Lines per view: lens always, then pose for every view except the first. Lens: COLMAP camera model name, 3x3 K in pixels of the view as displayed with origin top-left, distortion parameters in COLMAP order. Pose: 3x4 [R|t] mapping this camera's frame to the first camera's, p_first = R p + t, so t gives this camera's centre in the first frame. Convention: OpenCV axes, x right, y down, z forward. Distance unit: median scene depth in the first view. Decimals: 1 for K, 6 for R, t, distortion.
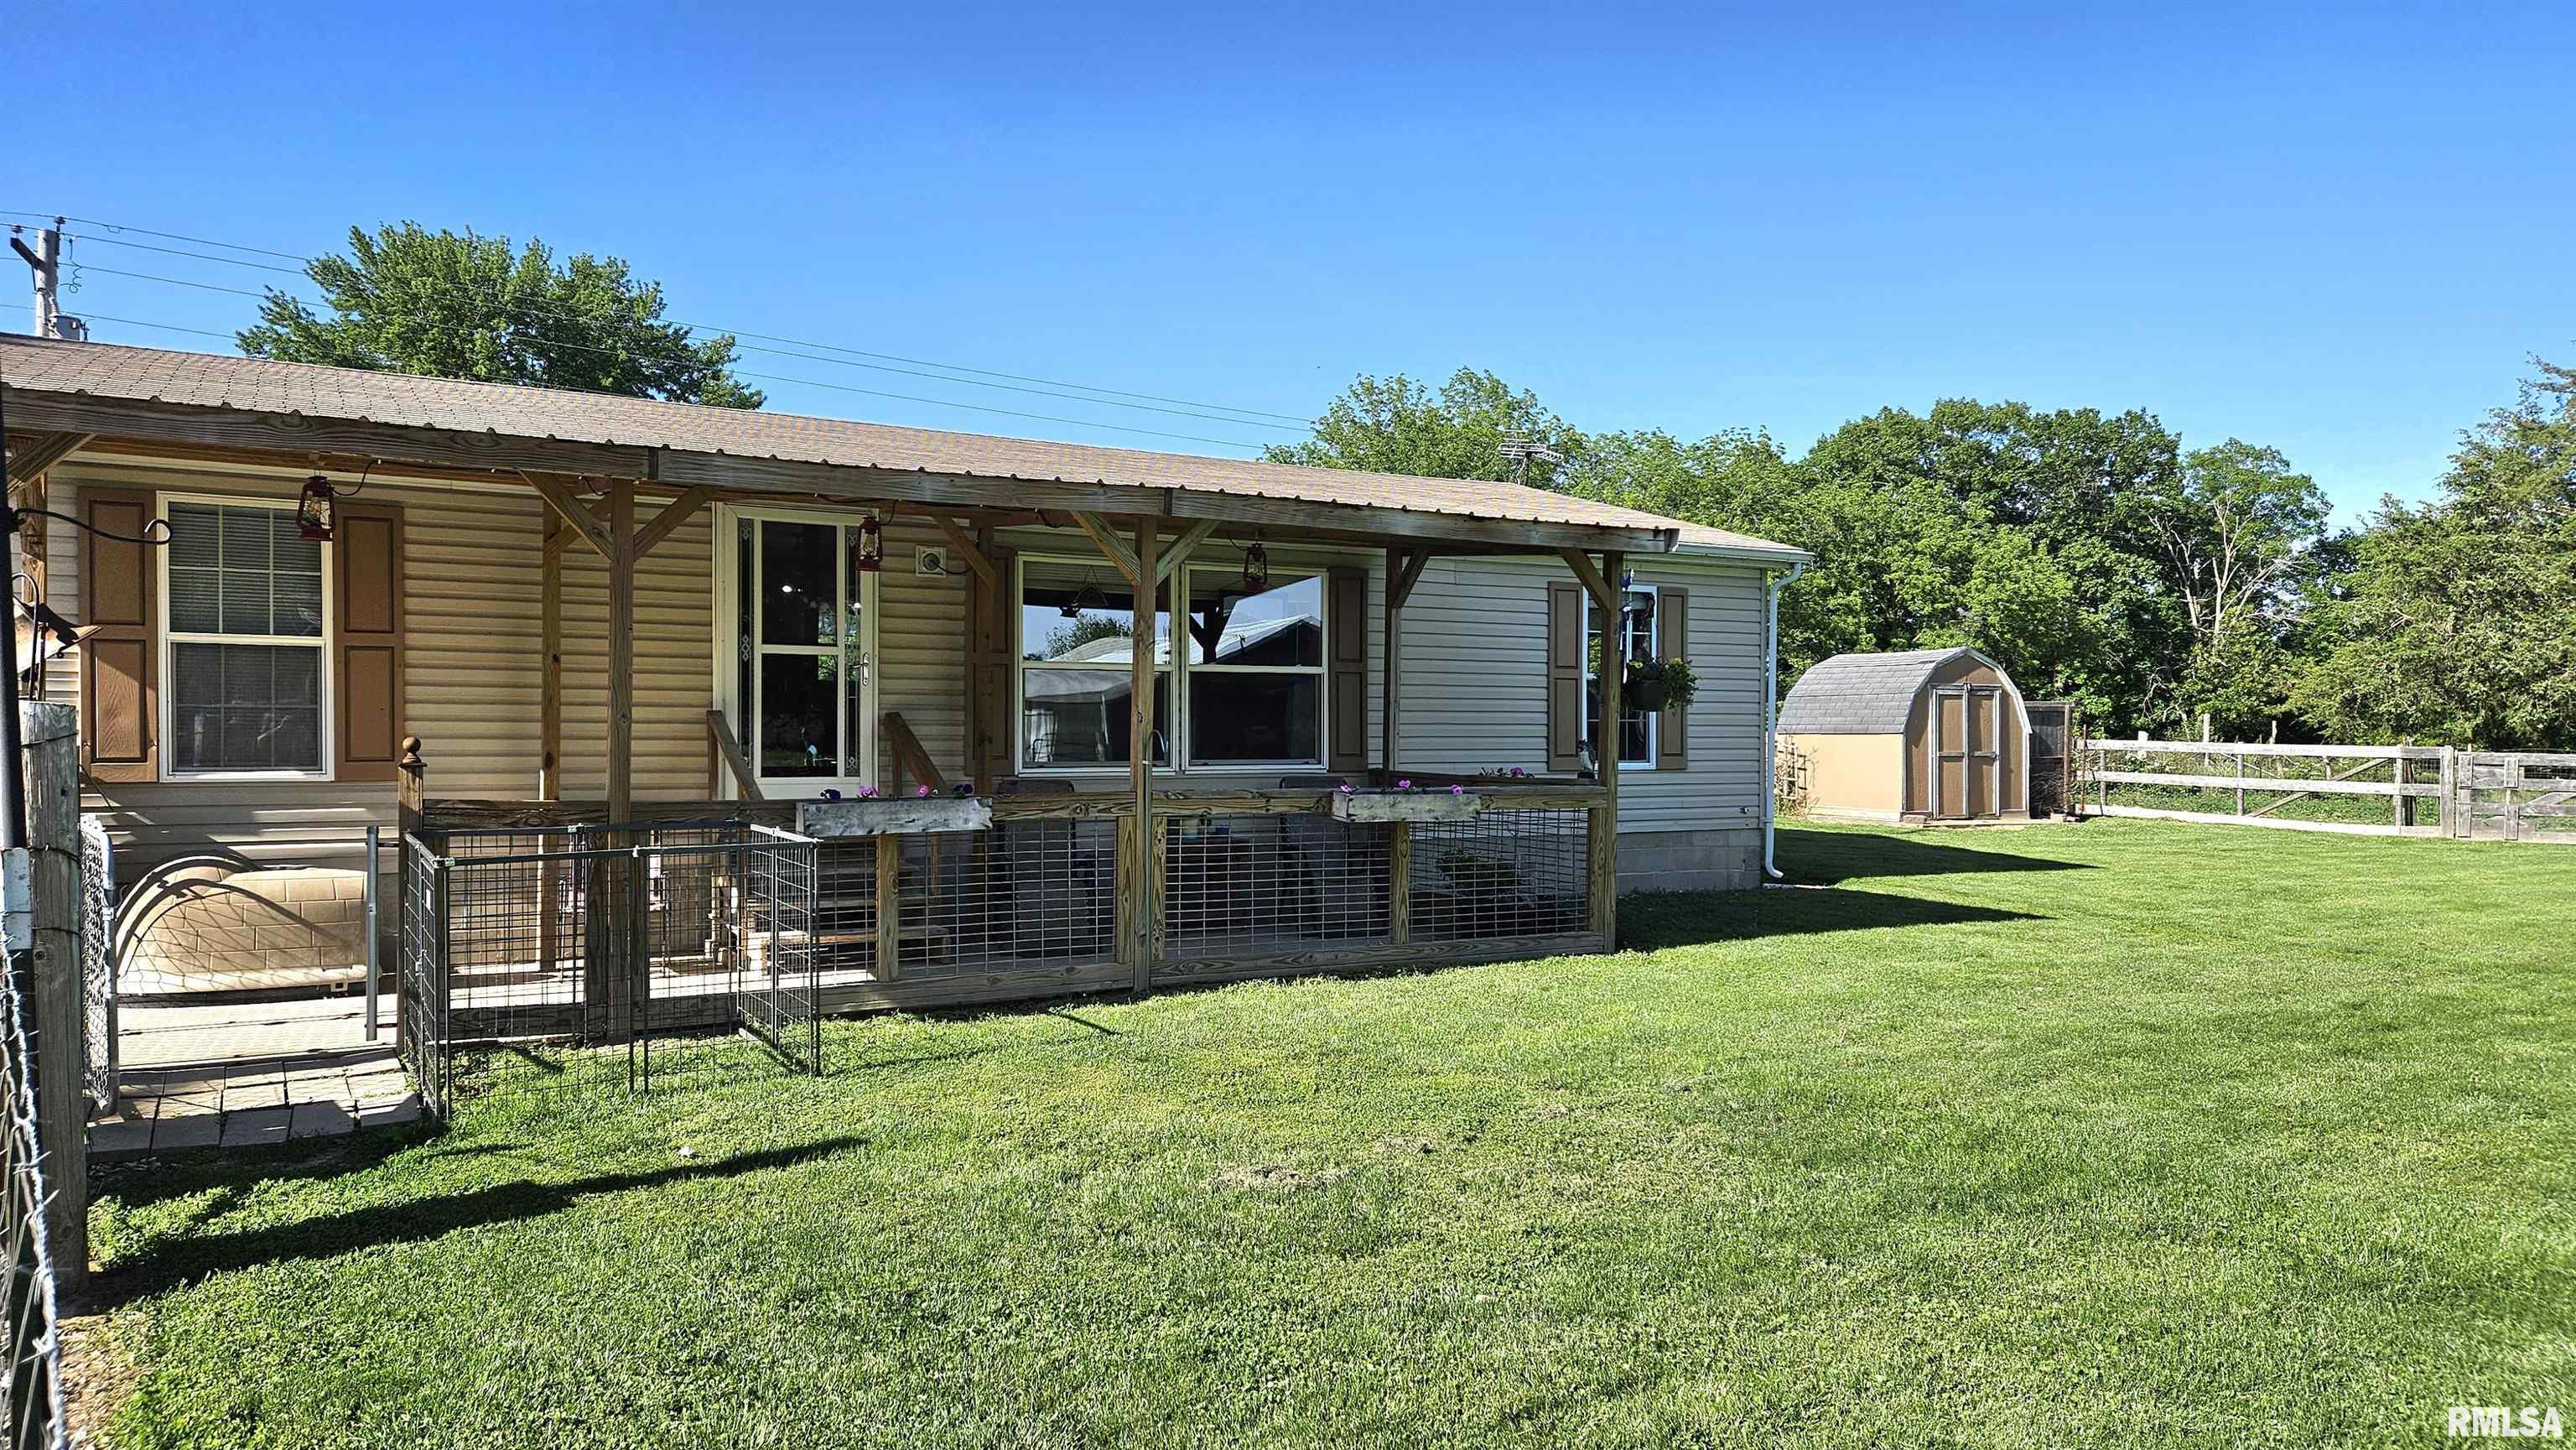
lens RADIAL K [[1699.4, 0, 1297.8], [0, 1699.4, 732.1], [0, 0, 1]] dist [0.066497, -0.049662]
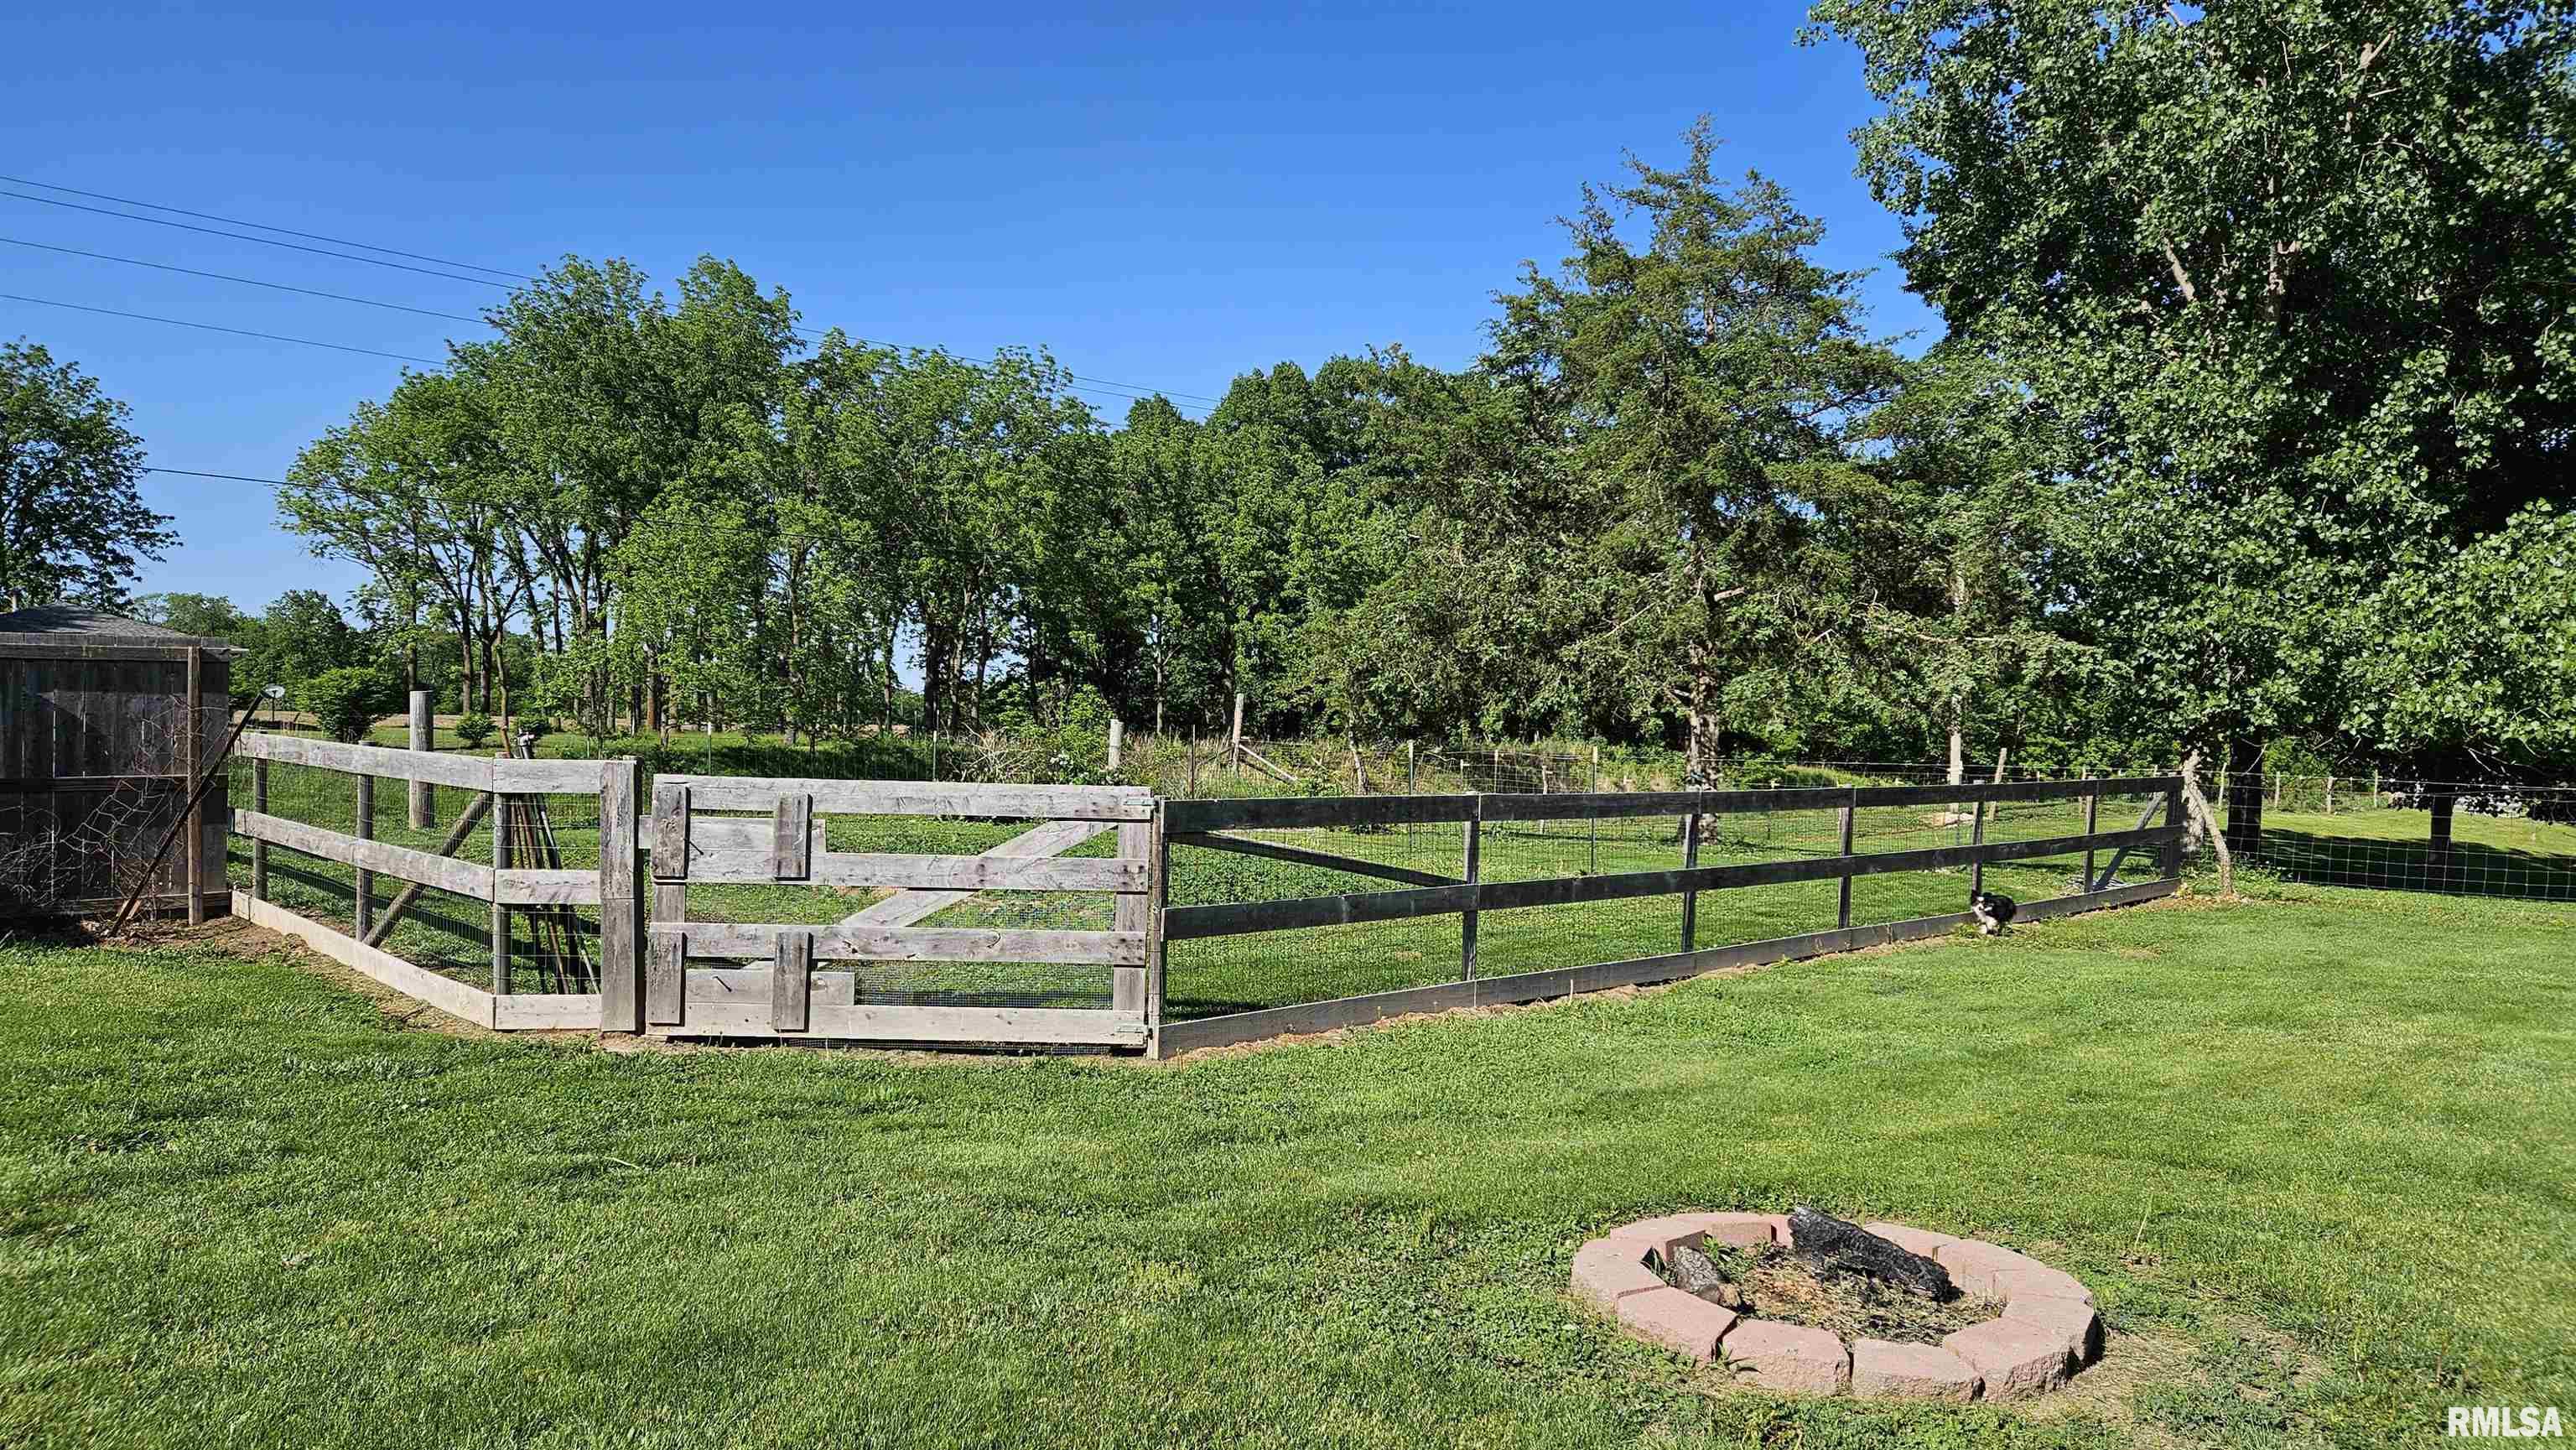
lens RADIAL K [[1699.4, 0, 1271.8], [0, 1699.4, 732.8], [0, 0, 1]] dist [0.066497, -0.049662]
pose [[0.972702, 0.009758, 0.231853, 0.433380], [-0.011585, 0.999912, 0.006521, 0.000419], [-0.231769, -0.009029, 0.972729, 0.397617]]
